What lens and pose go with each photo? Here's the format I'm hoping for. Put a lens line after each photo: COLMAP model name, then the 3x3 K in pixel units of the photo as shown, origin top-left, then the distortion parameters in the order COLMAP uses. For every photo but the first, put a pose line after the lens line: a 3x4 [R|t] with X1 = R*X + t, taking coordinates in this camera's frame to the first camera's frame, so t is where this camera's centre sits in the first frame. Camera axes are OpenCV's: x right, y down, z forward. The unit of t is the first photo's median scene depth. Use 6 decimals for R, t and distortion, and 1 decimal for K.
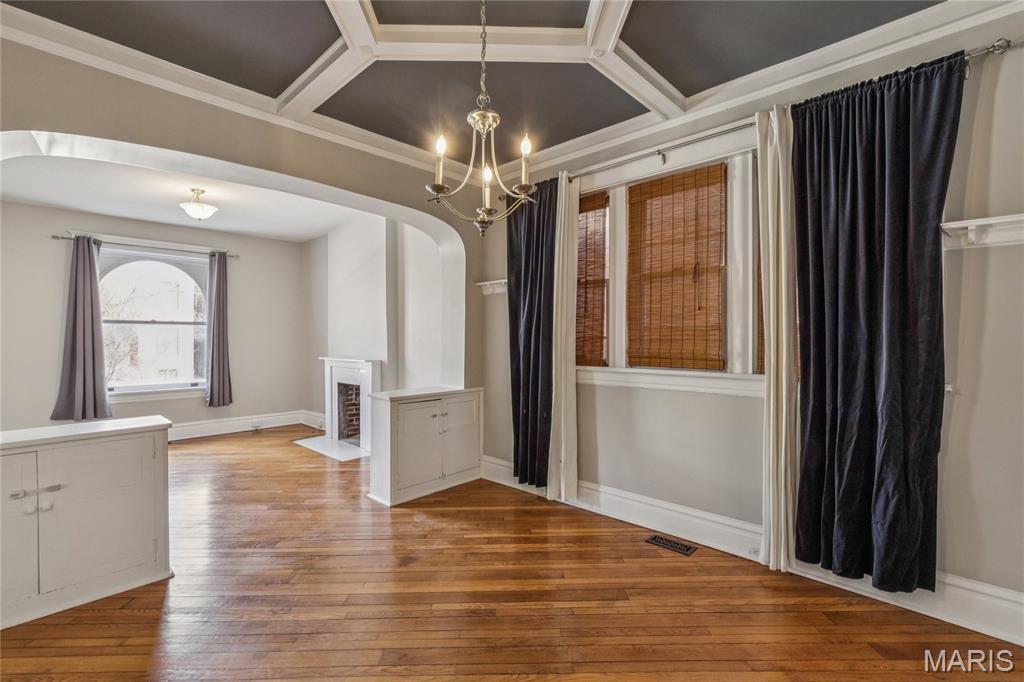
lens RADIAL K [[454.5, 0, 506.4], [0, 454.5, 342.6], [0, 0, 1]] dist [0.001785, 0.000224]
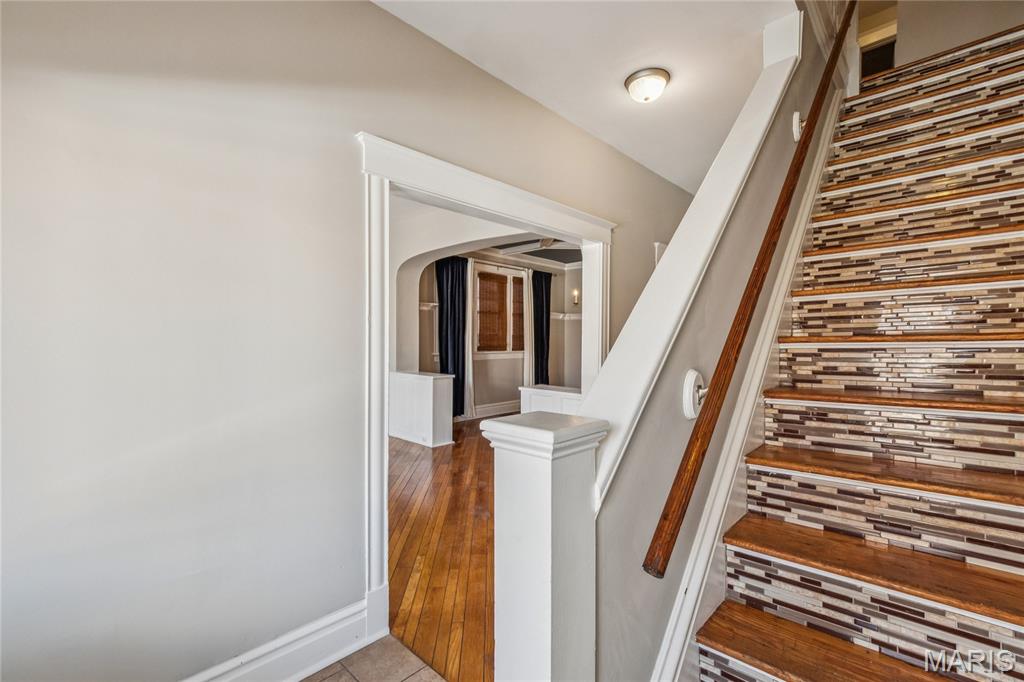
lens RADIAL K [[450.4, 0, 499.7], [0, 450.4, 346.4], [0, 0, 1]] dist [-0.000562, -0.000118]
pose [[0.004613, -0.016134, 0.999859, -1.923404], [0.002658, 0.999866, 0.016122, -0.005633], [-0.999986, 0.002583, 0.004655, 0.868516]]
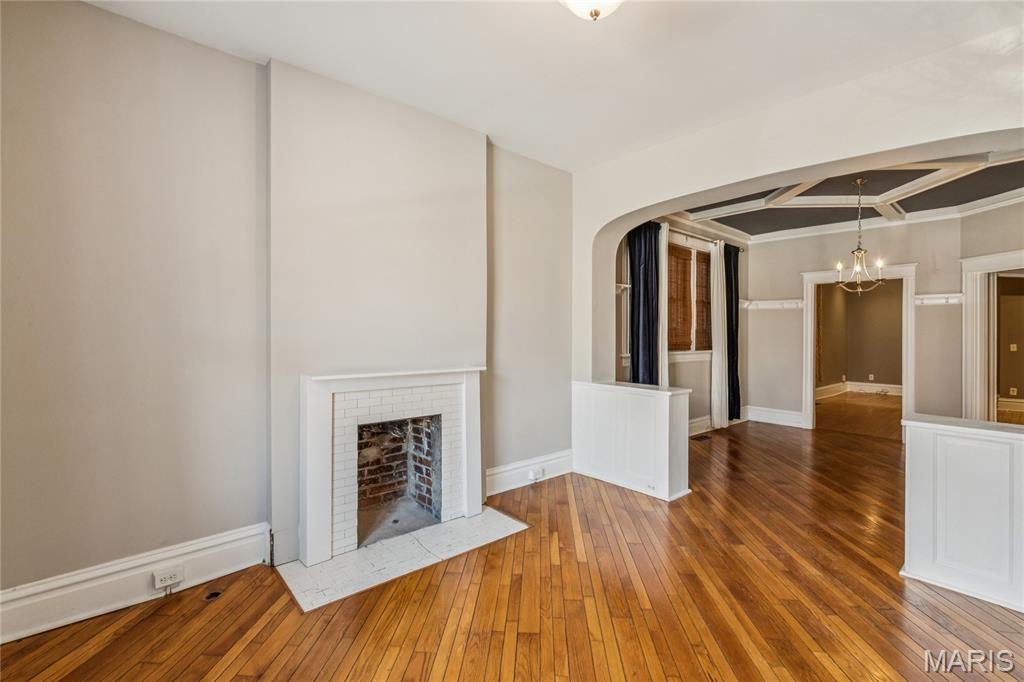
lens RADIAL K [[456.3, 0, 504.5], [0, 456.3, 337.5], [0, 0, 1]] dist [0.002990, -0.007040]
pose [[0.092612, -0.006409, 0.995682, -1.421107], [0.003064, 0.999976, 0.006152, -0.008419], [-0.995698, 0.002481, 0.092629, 1.395969]]
